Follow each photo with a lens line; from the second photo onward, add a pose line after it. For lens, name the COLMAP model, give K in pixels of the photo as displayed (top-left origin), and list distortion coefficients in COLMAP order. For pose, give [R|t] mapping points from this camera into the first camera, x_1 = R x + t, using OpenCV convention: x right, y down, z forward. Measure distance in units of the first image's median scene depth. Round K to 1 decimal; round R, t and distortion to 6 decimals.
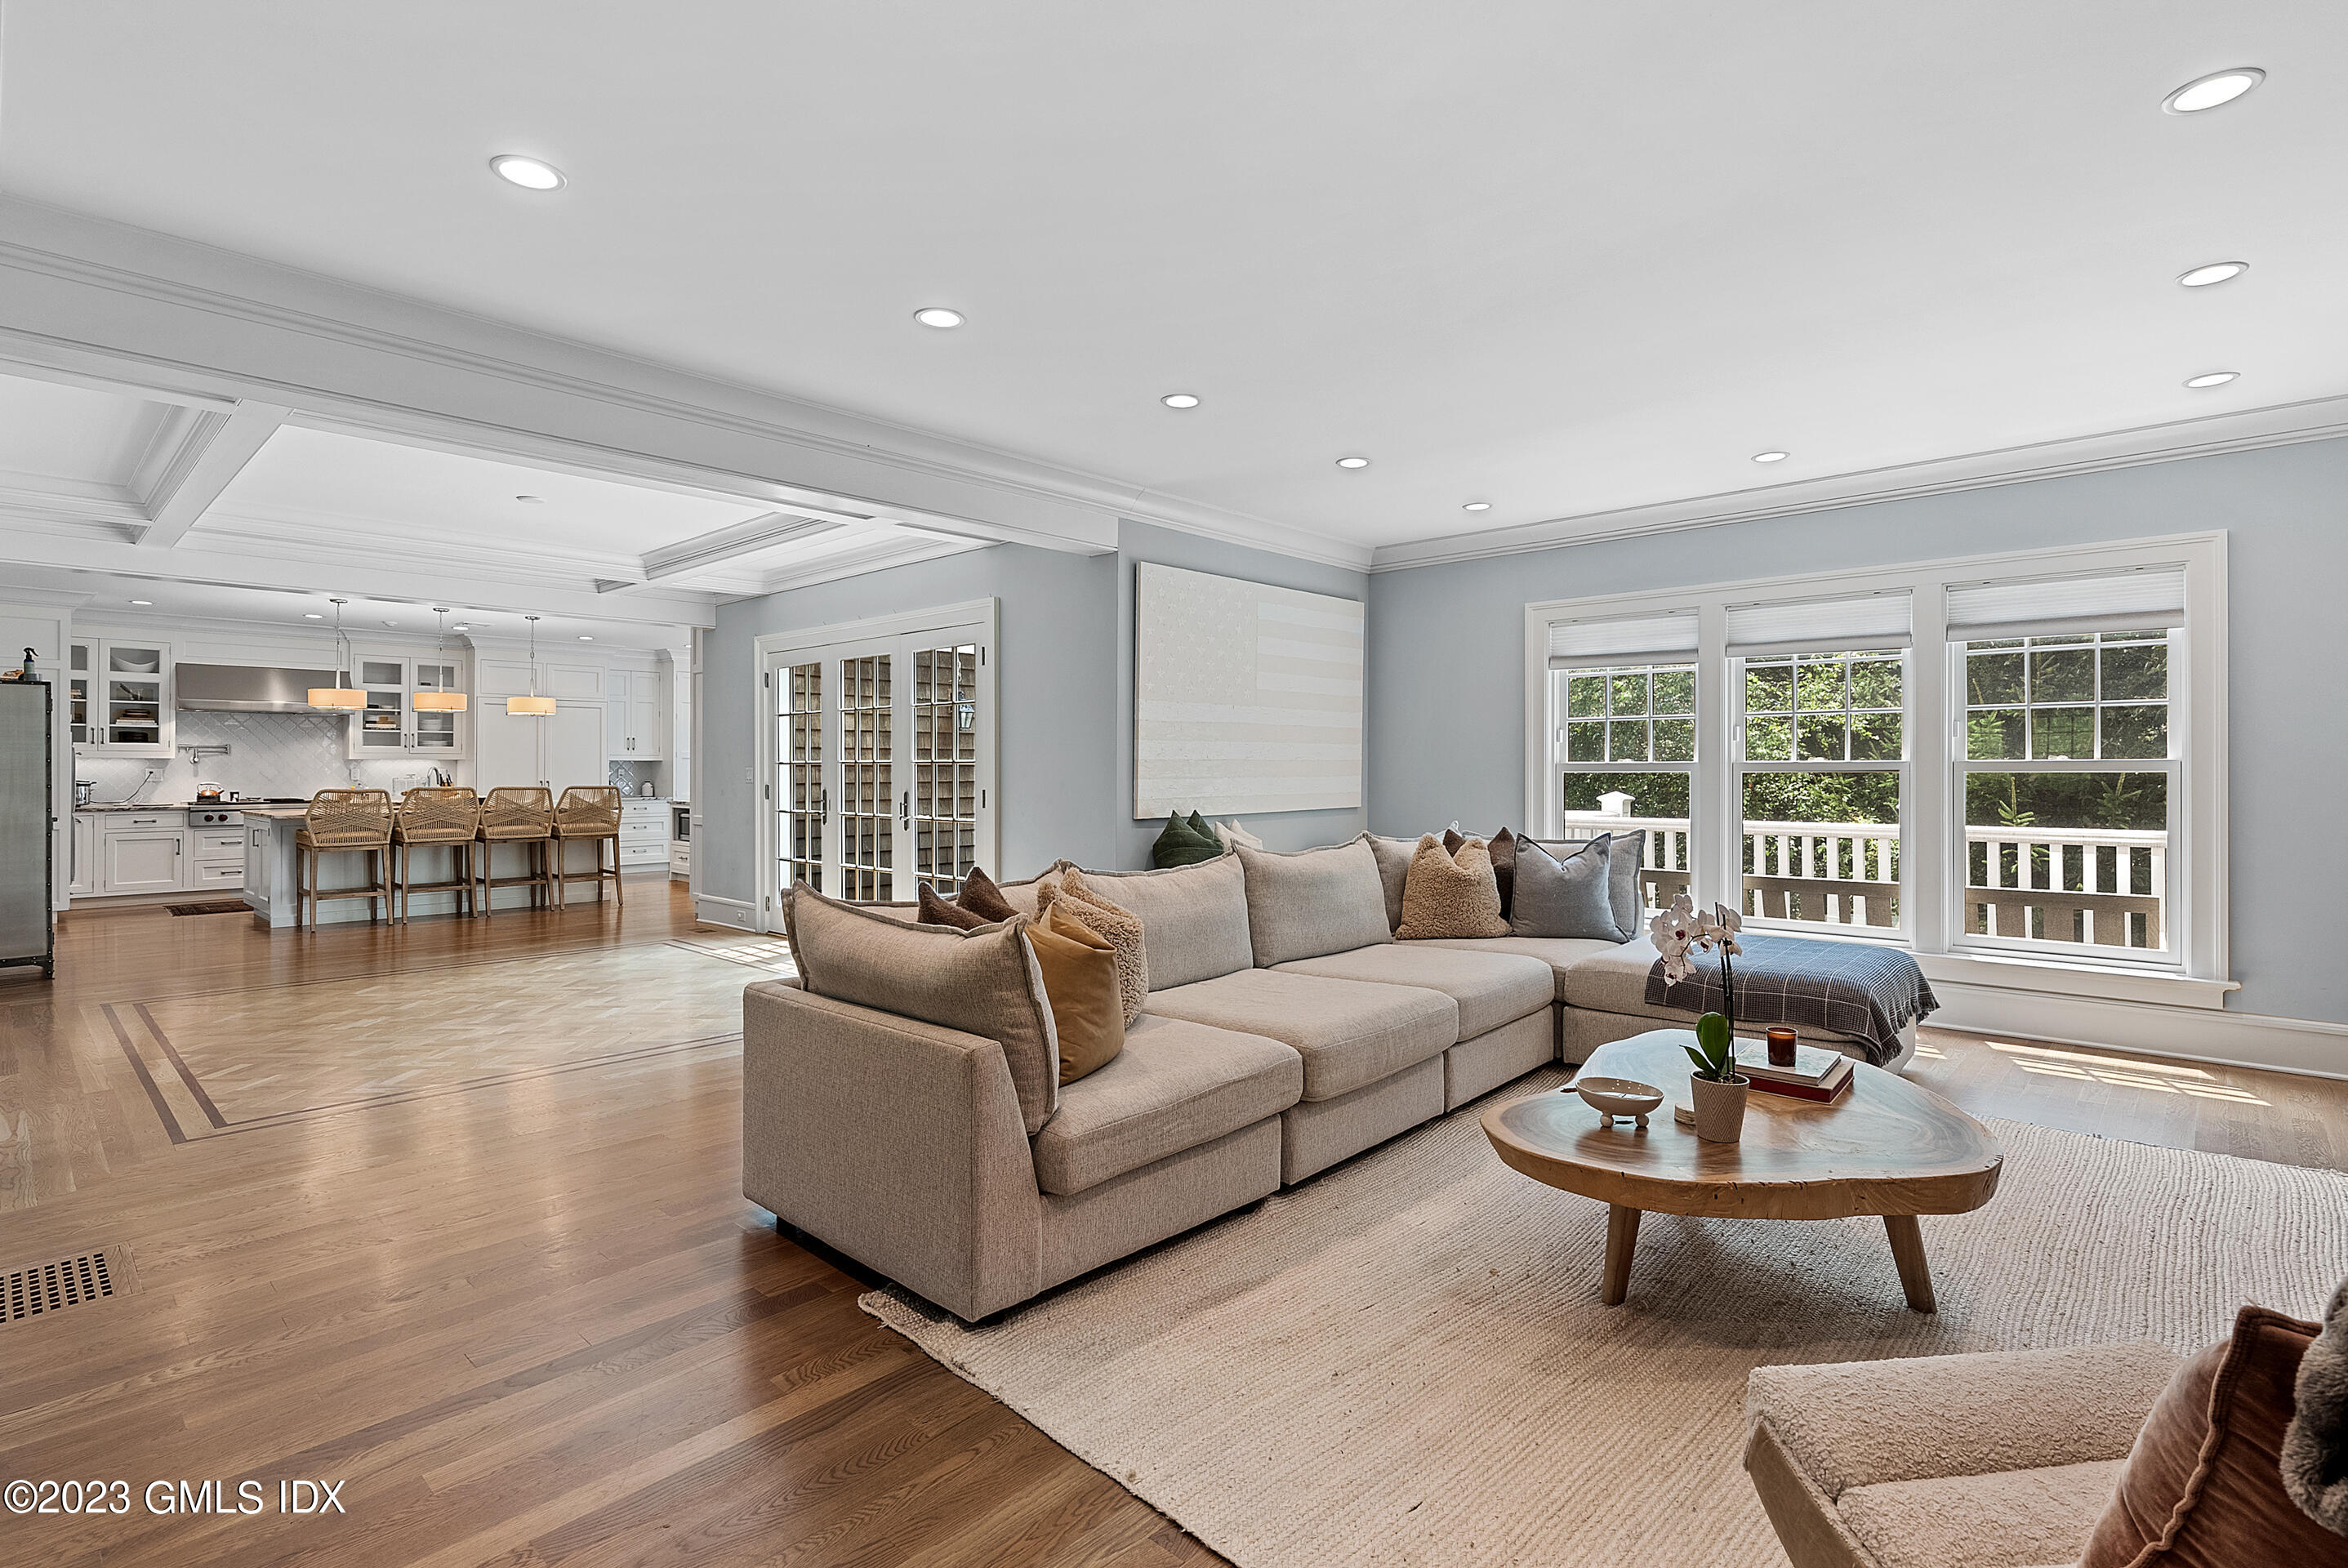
lens RADIAL K [[1104.5, 0, 1181.5], [0, 1104.5, 760.3], [0, 0, 1]] dist [-0.001297, -0.000325]
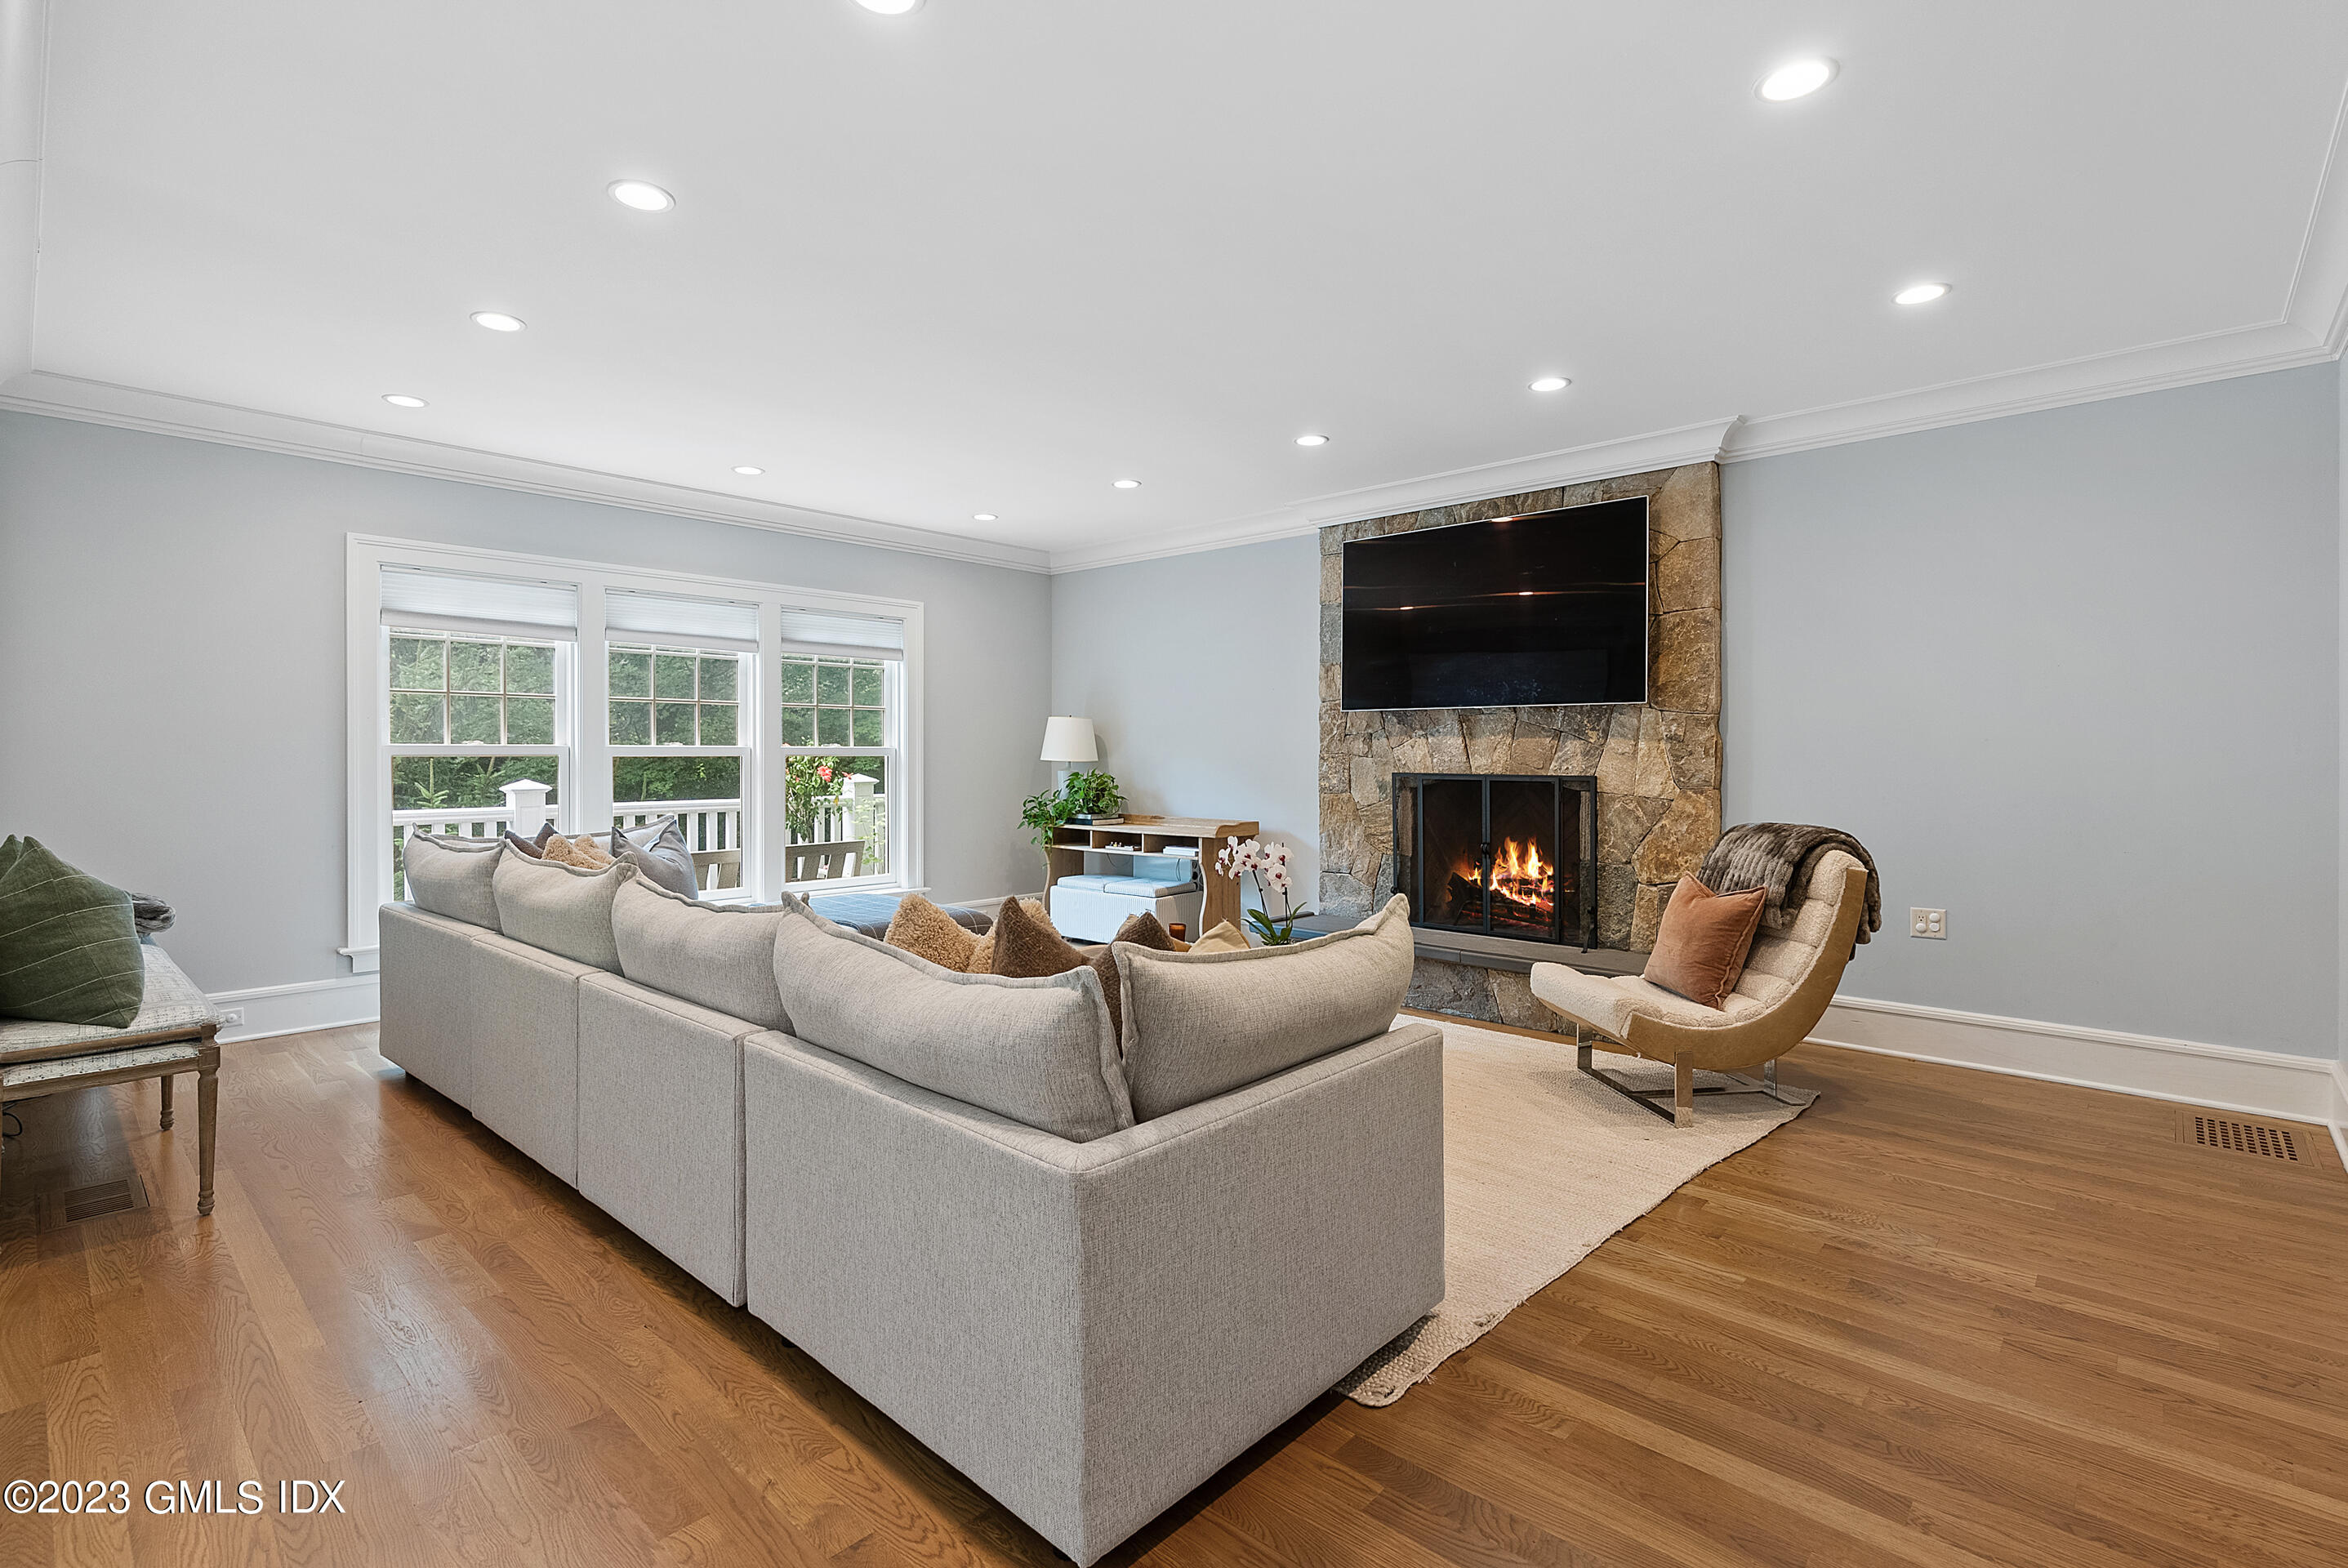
lens RADIAL K [[1076.1, 0, 1169.3], [0, 1076.1, 767.6], [0, 0, 1]] dist [-0.033720, 0.019764]
pose [[0.013941, -0.015006, 0.999790, -1.444653], [-0.007006, 0.999861, 0.015105, 0.008578], [-0.999878, -0.007215, 0.013834, 1.540238]]
